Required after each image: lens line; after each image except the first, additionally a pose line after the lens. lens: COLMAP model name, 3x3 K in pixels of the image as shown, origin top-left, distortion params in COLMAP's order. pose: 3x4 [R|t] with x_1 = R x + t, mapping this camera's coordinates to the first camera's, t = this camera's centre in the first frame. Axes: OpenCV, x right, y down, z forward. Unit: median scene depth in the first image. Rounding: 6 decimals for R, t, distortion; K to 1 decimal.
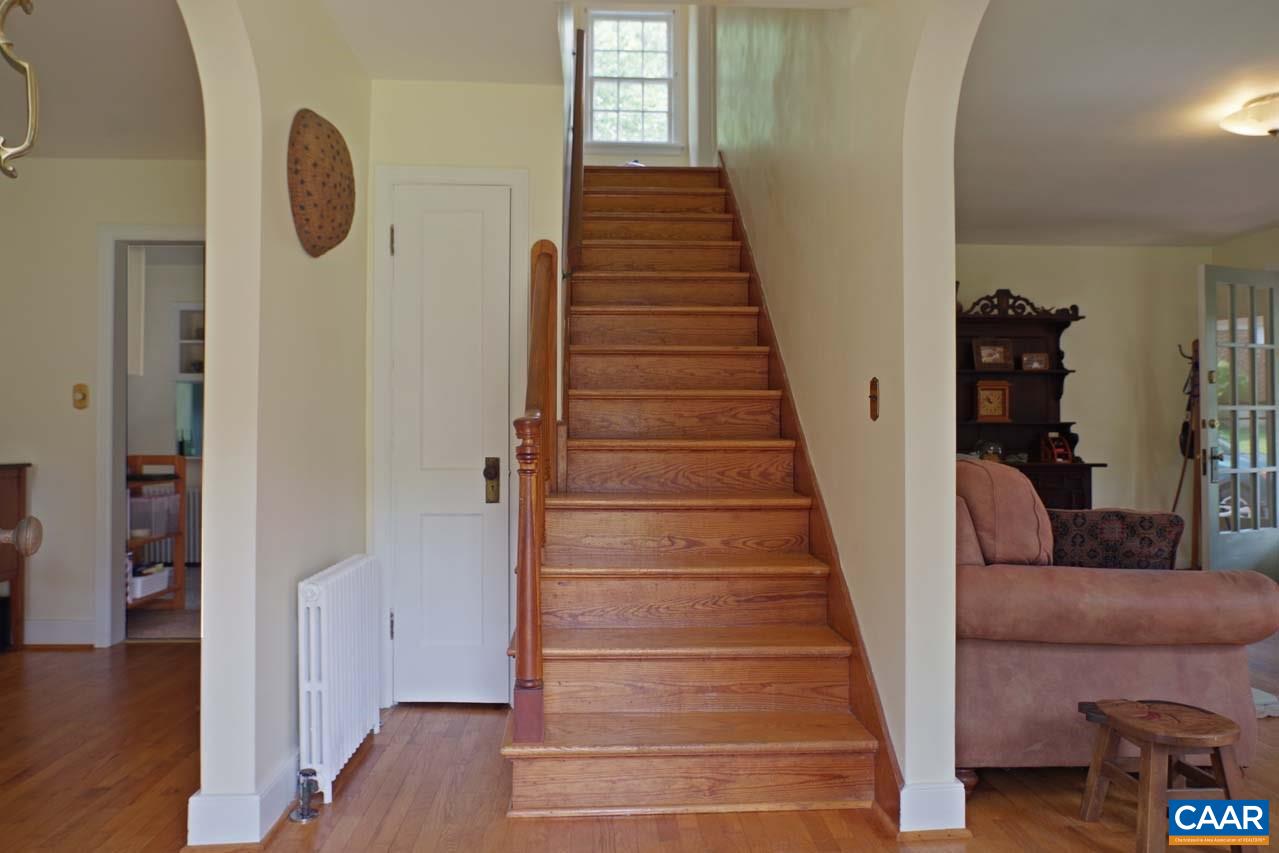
lens RADIAL K [[874.1, 0, 634.4], [0, 874.1, 431.1], [0, 0, 1]] dist [-0.007609, -0.001100]
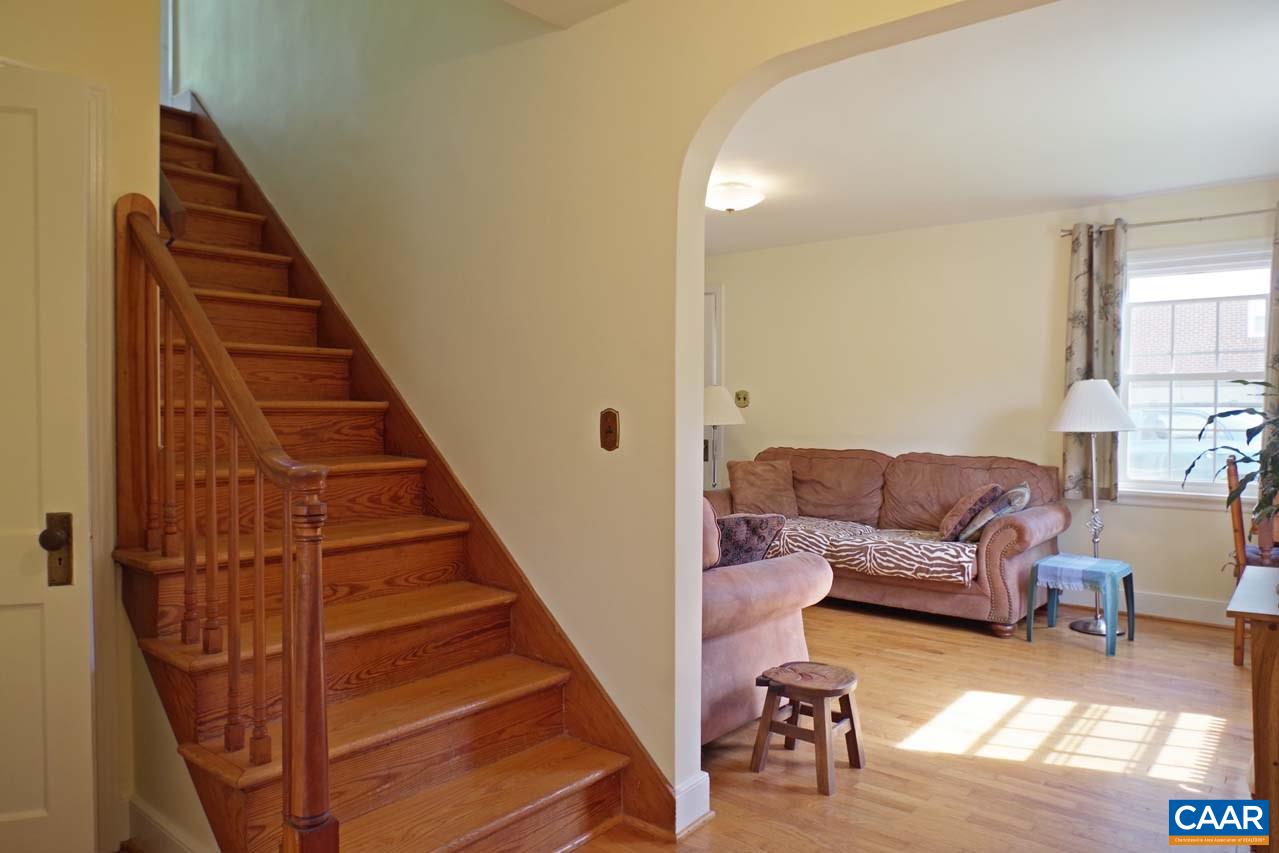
lens RADIAL K [[874.1, 0, 639.0], [0, 874.1, 423.1], [0, 0, 1]] dist [-0.007609, -0.001100]
pose [[0.669762, -0.010075, 0.742507, -0.351374], [-0.008985, 0.999725, 0.021669, -0.049843], [-0.742521, -0.021185, 0.669487, 0.211868]]
